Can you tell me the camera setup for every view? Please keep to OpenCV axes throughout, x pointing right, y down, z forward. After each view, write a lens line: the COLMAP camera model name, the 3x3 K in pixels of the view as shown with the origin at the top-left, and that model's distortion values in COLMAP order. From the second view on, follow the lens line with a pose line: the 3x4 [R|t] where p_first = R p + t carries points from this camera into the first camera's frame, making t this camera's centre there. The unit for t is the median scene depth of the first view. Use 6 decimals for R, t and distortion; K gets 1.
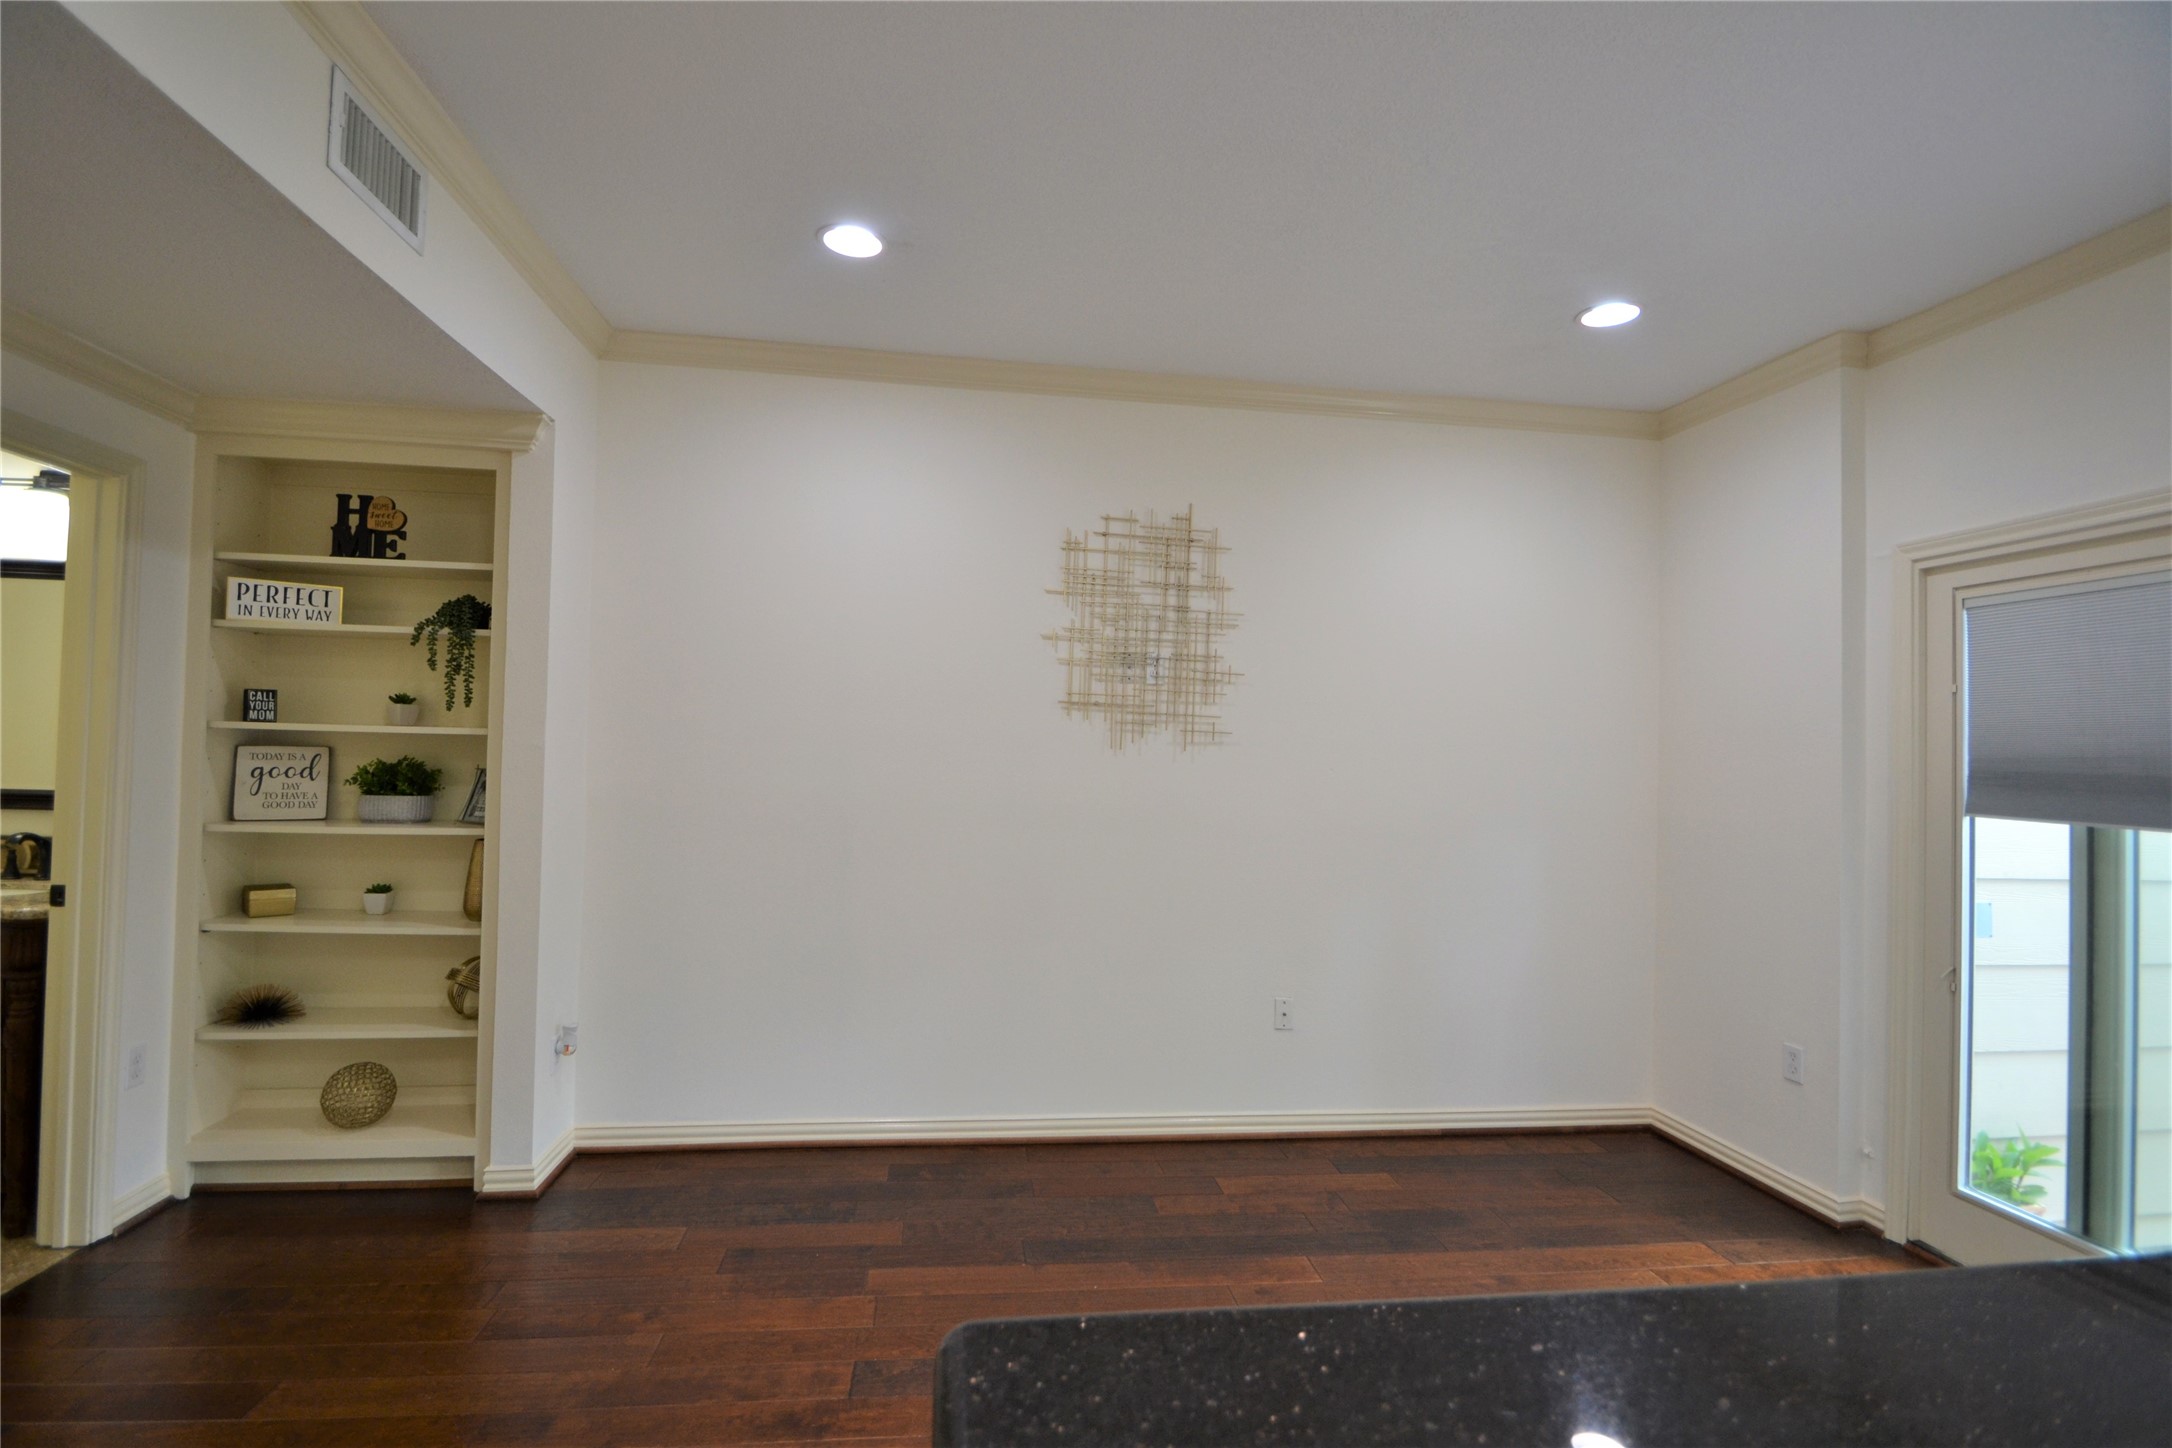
lens RADIAL K [[948.7, 0, 1081.3], [0, 948.7, 725.3], [0, 0, 1]] dist [0.003272, -0.012351]
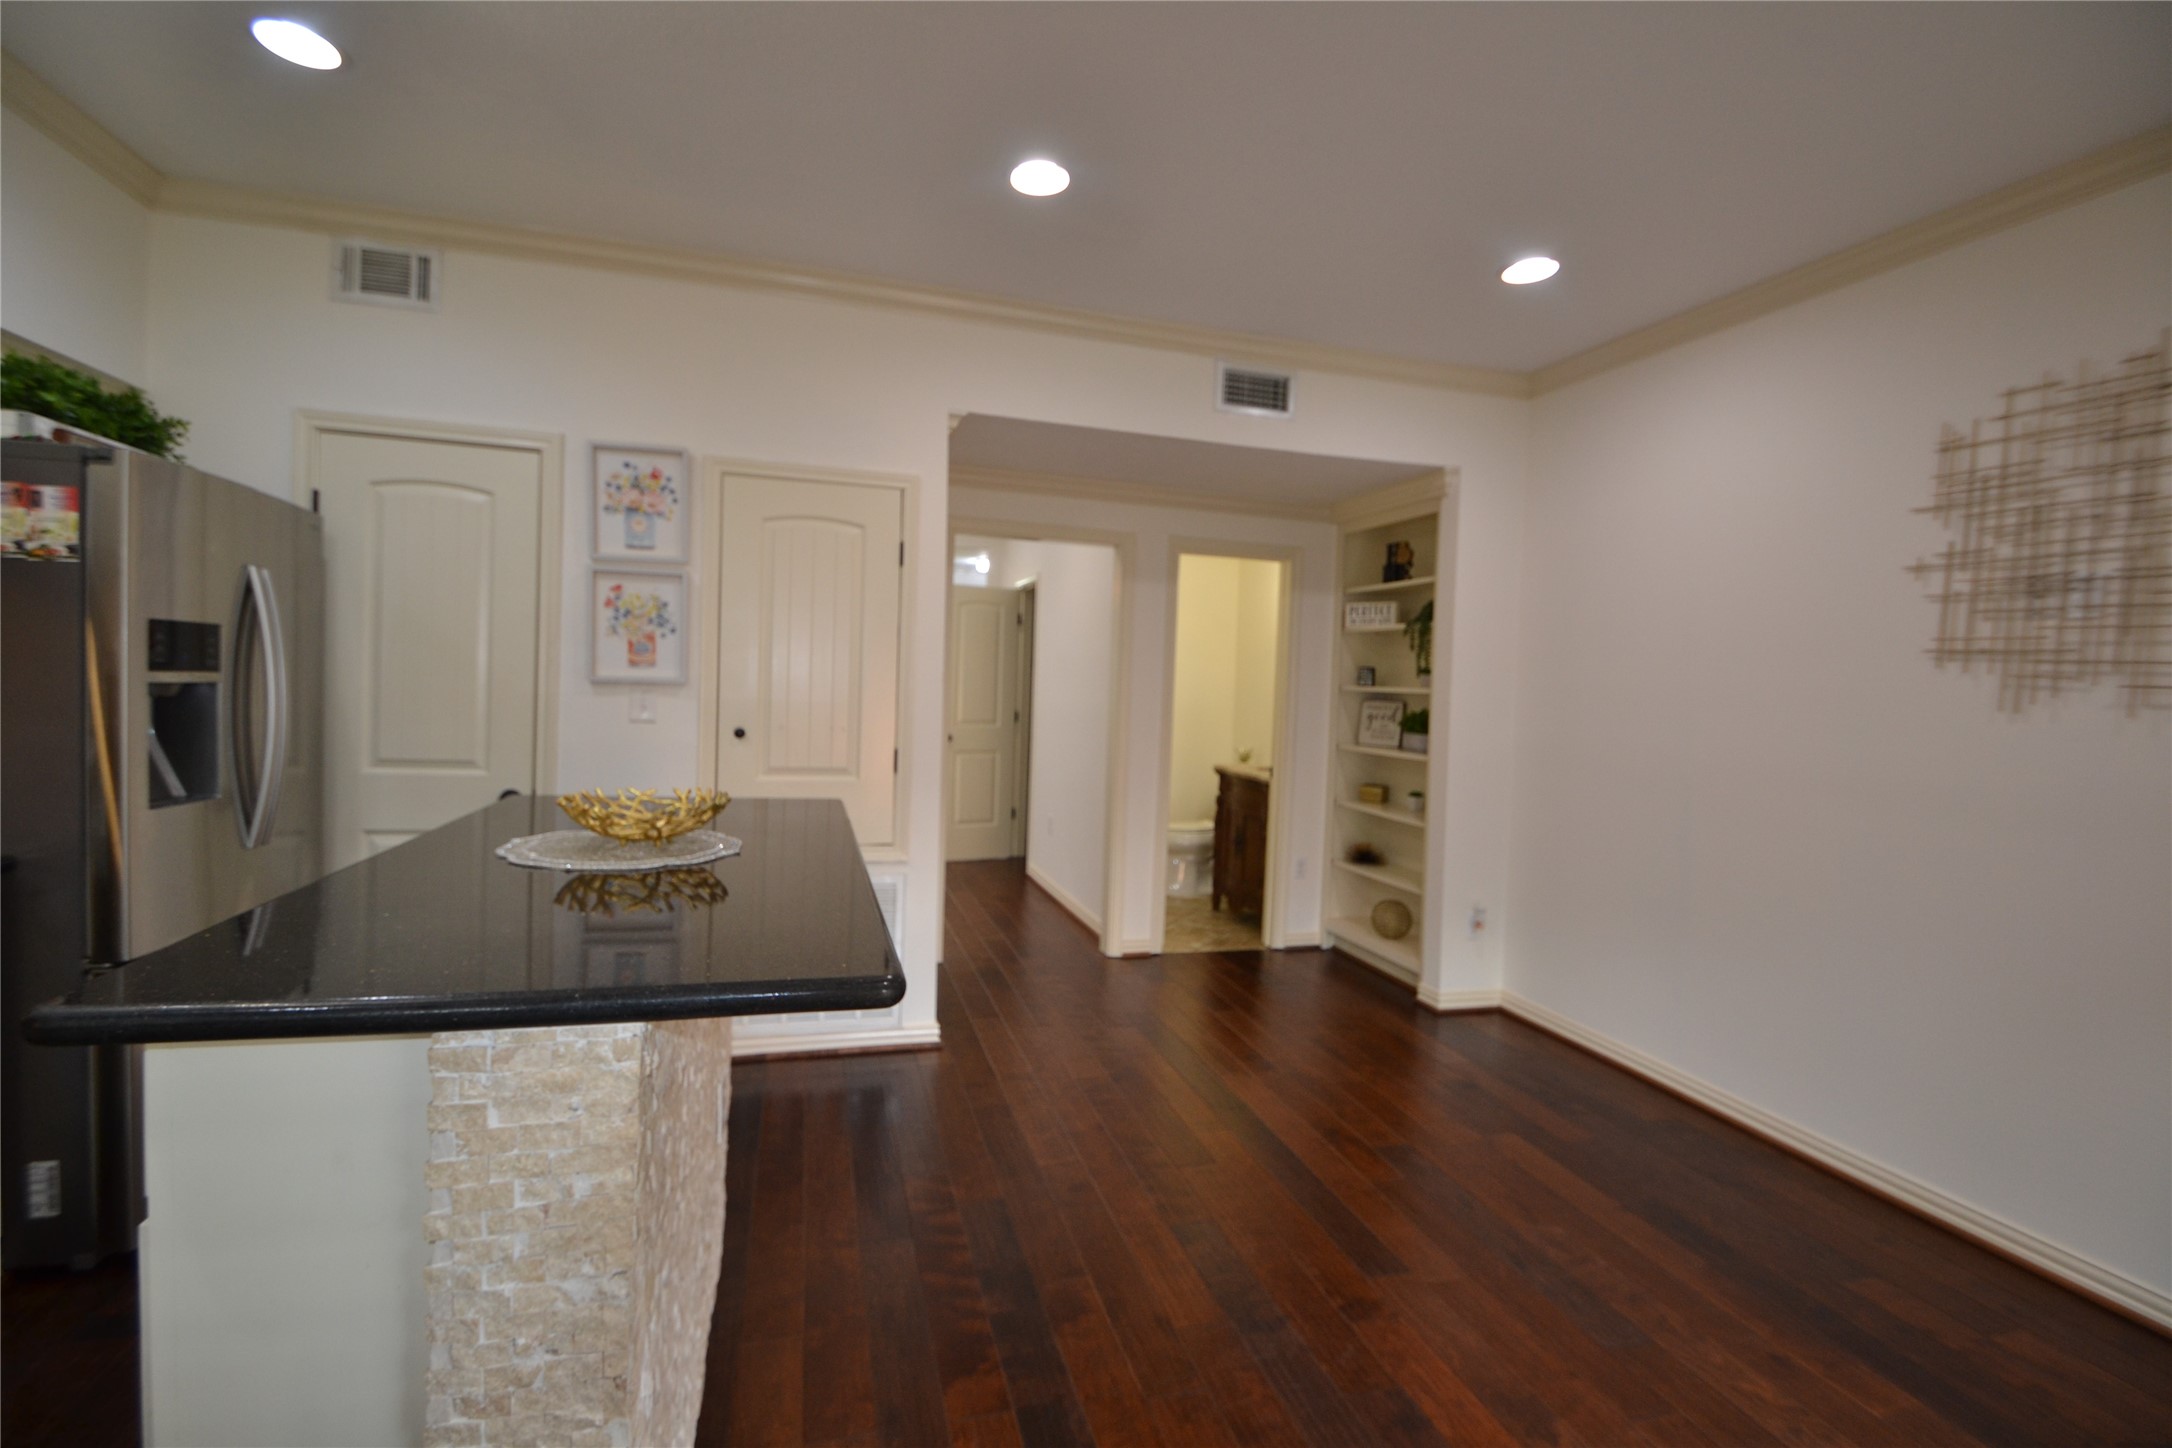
lens RADIAL K [[982.2, 0, 1087.0], [0, 982.2, 719.1], [0, 0, 1]] dist [0.002023, -0.014540]
pose [[0.151930, 0.019303, -0.988203, 0.658837], [-0.006464, 0.999807, 0.018536, 0.020834], [0.988370, 0.003572, 0.152026, 0.197461]]
